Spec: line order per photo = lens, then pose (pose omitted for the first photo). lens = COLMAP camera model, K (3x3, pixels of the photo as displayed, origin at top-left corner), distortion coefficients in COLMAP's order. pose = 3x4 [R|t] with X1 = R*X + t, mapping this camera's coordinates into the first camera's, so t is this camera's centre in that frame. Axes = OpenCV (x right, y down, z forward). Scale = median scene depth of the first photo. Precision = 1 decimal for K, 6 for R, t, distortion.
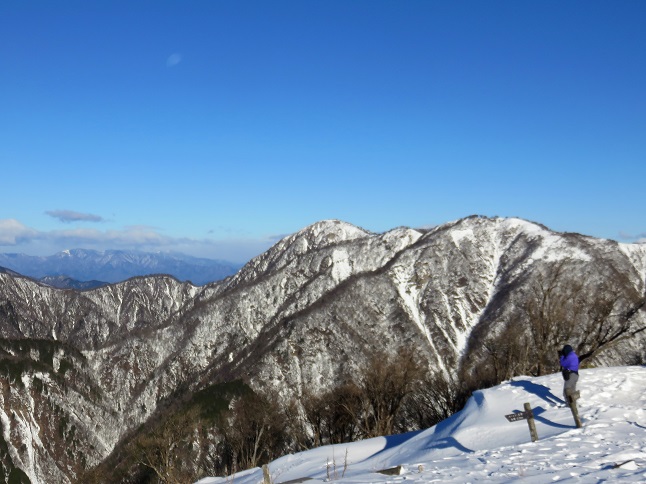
lens RADIAL K [[975.0, 0, 319.6], [0, 975.0, 238.8], [0, 0, 1]] dist [-0.046855, 0.000000]
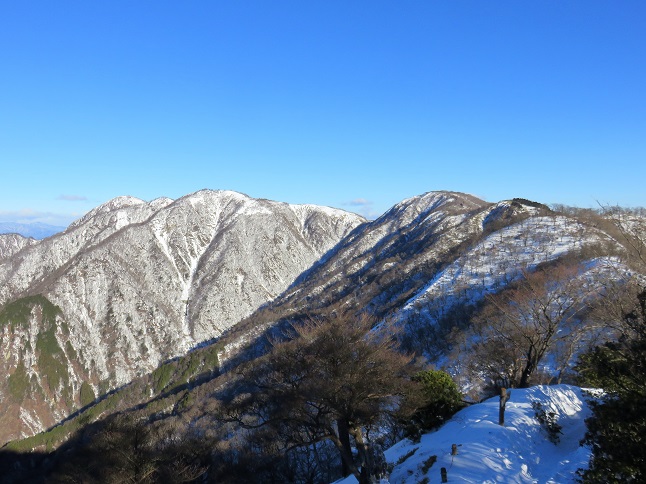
lens RADIAL K [[560.2, 0, 318.2], [0, 560.2, 239.2], [0, 0, 1]] dist [-0.011614, 0.004471]
pose [[0.951866, -0.031441, 0.304899, 0.053356], [0.016505, 0.998540, 0.051441, 0.016944], [-0.306071, -0.043932, 0.950995, 0.032794]]
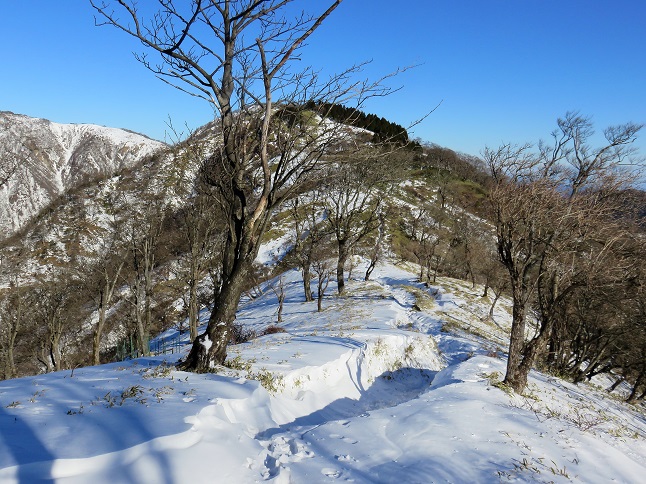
lens RADIAL K [[649.8, 0, 324.2], [0, 649.8, 241.2], [0, 0, 1]] dist [-0.026076, 0.000000]
pose [[0.906704, -0.042091, 0.419663, 0.292805], [-0.021566, 0.989080, 0.145796, 0.023854], [-0.421217, -0.141244, 0.895894, 0.262049]]
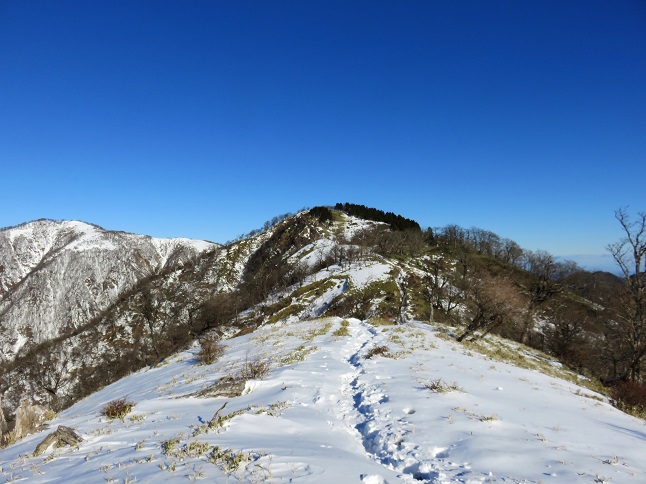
lens RADIAL K [[483.0, 0, 321.0], [0, 483.0, 244.3], [0, 0, 1]] dist [-0.004450, 0.001569]
pose [[0.935264, -0.016720, 0.353555, 0.304899], [0.022132, 0.999692, -0.011270, 0.028169], [-0.353258, 0.018365, 0.935346, 0.283130]]
